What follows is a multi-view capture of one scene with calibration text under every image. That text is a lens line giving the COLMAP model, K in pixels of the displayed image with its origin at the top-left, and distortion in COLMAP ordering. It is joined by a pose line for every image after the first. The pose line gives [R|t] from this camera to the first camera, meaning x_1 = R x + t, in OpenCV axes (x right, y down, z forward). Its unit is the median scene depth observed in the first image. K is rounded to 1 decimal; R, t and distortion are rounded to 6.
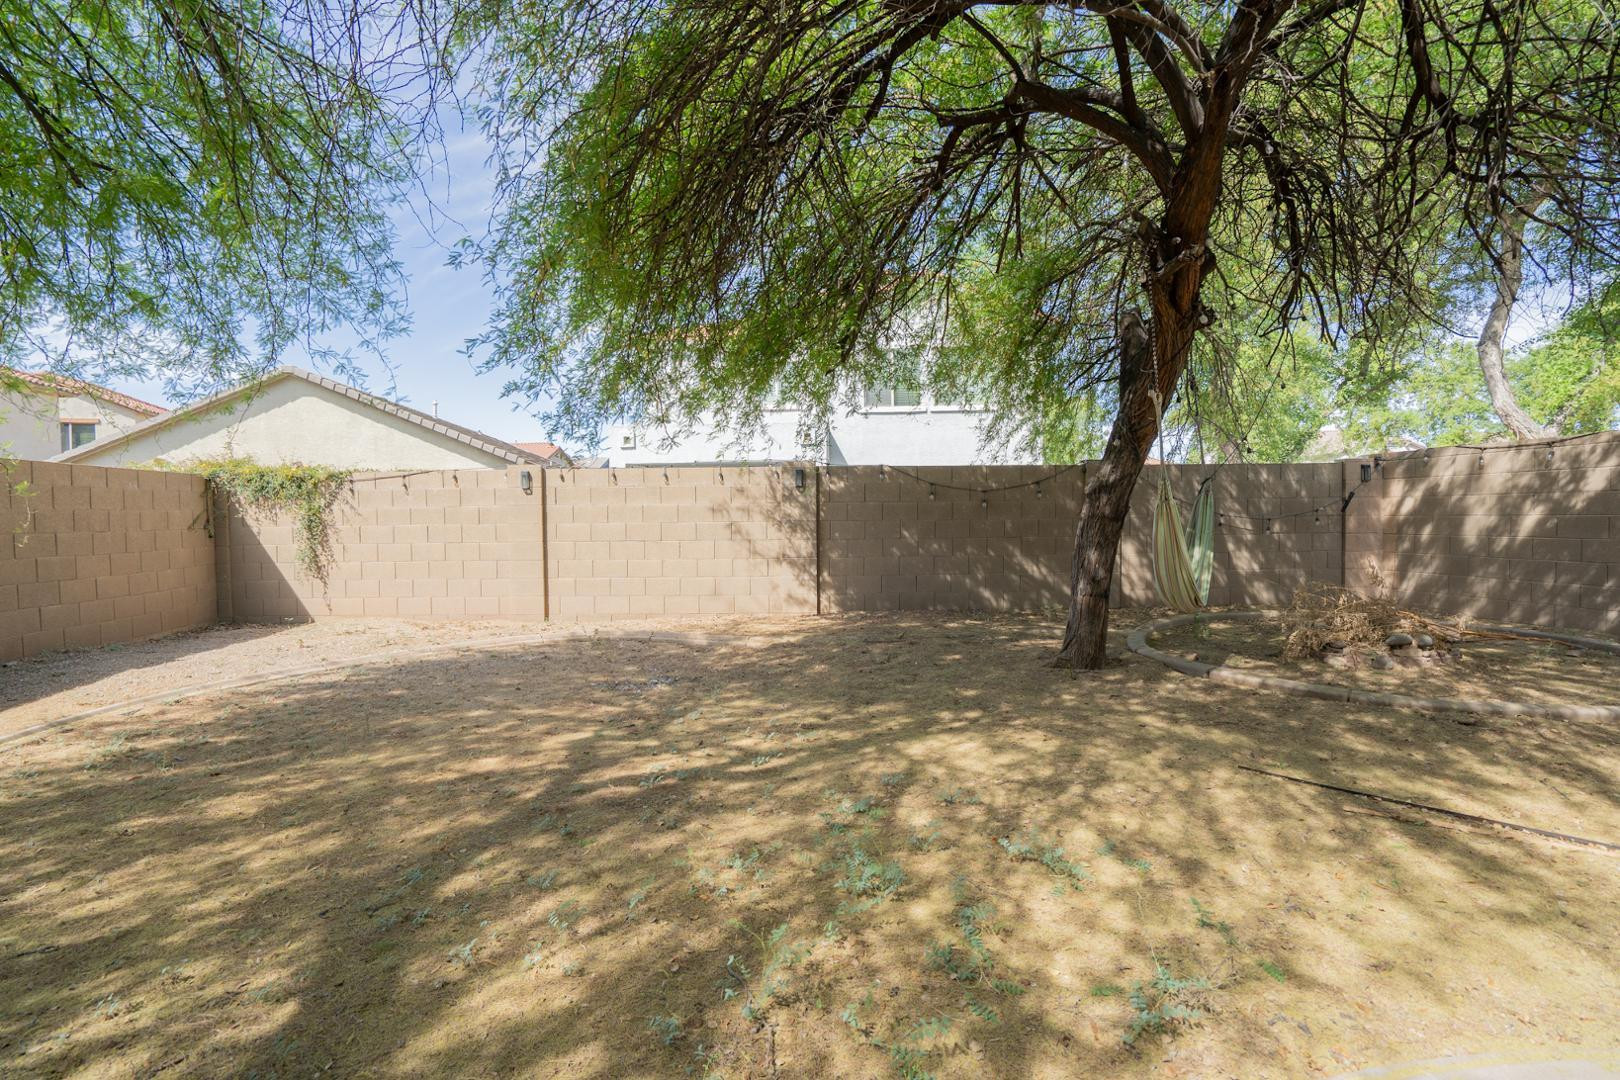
lens RADIAL K [[756.3, 0, 771.6], [0, 756.3, 545.9], [0, 0, 1]] dist [0.000413, 0.000248]
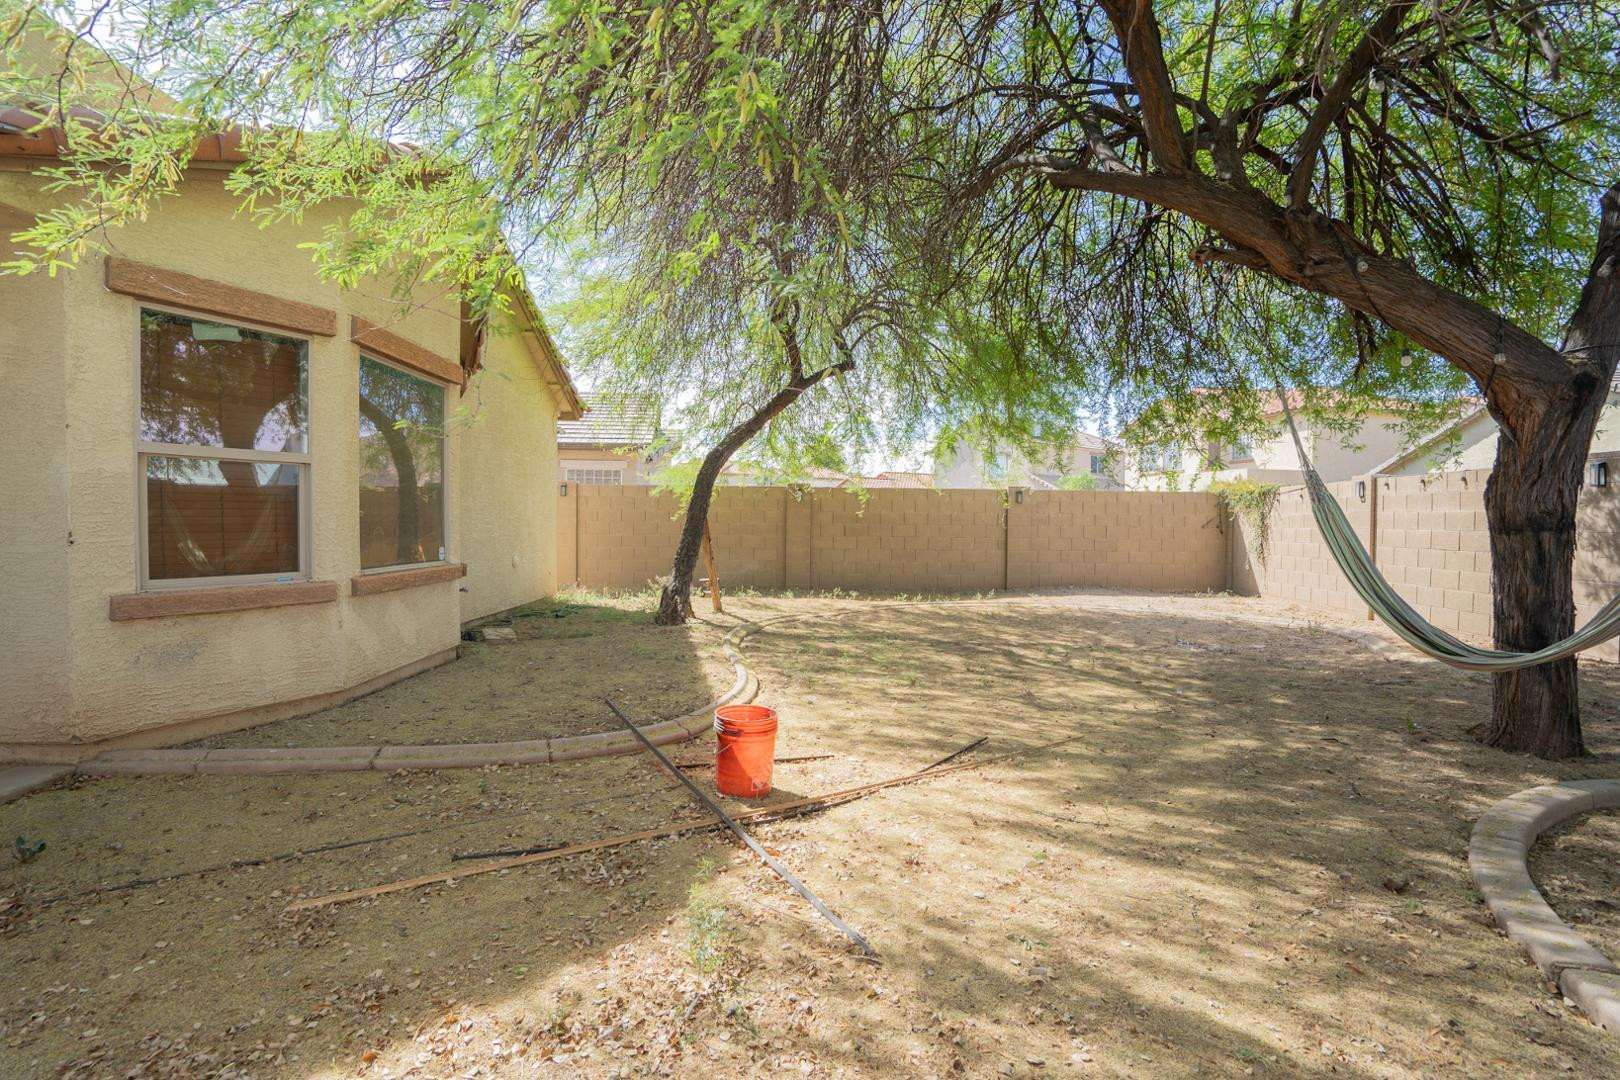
lens RADIAL K [[756.9, 0, 810.0], [0, 756.9, 540.0], [0, 0, 1]] dist [-0.030741, 0.000469]
pose [[-0.144162, 0.029863, -0.989103, 0.848235], [-0.048322, 0.998140, 0.037179, -0.012543], [0.988374, 0.053156, -0.142451, 0.350450]]
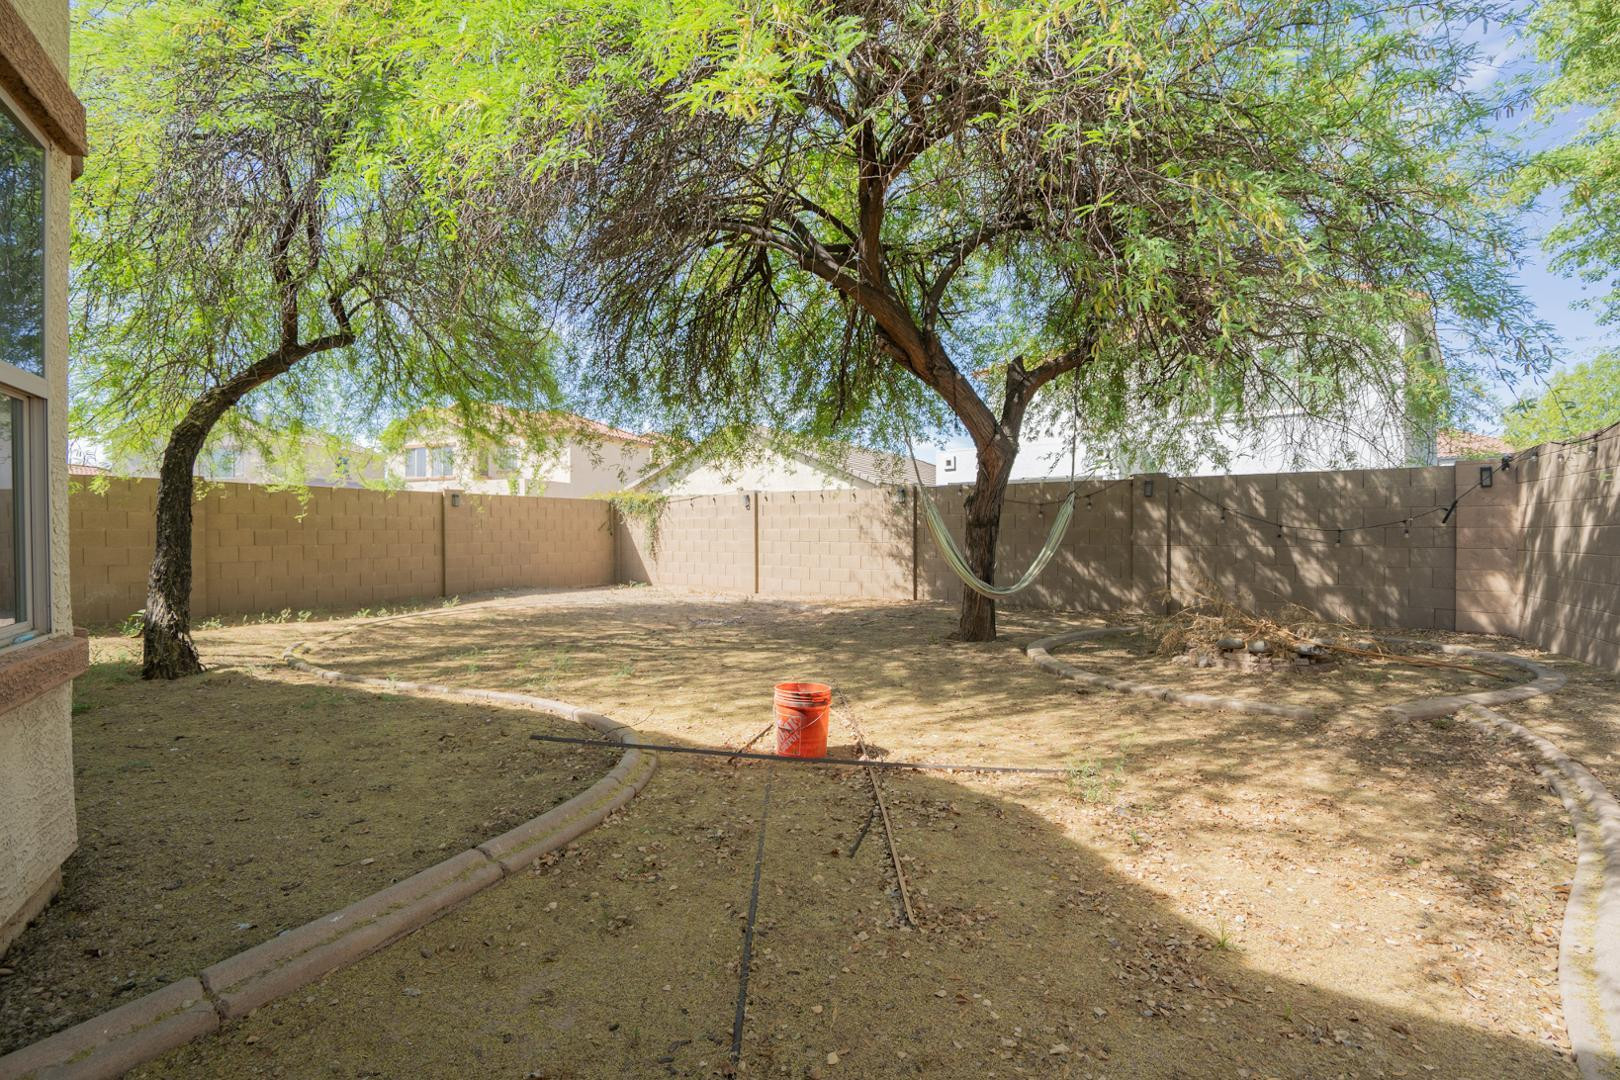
lens RADIAL K [[756.9, 0, 810.0], [0, 756.9, 540.0], [0, 0, 1]] dist [-0.030741, 0.000469]
pose [[0.780322, 0.016450, -0.625162, 0.737262], [-0.033037, 0.999342, -0.014941, 0.014228], [0.624505, 0.032312, 0.780352, -0.134717]]
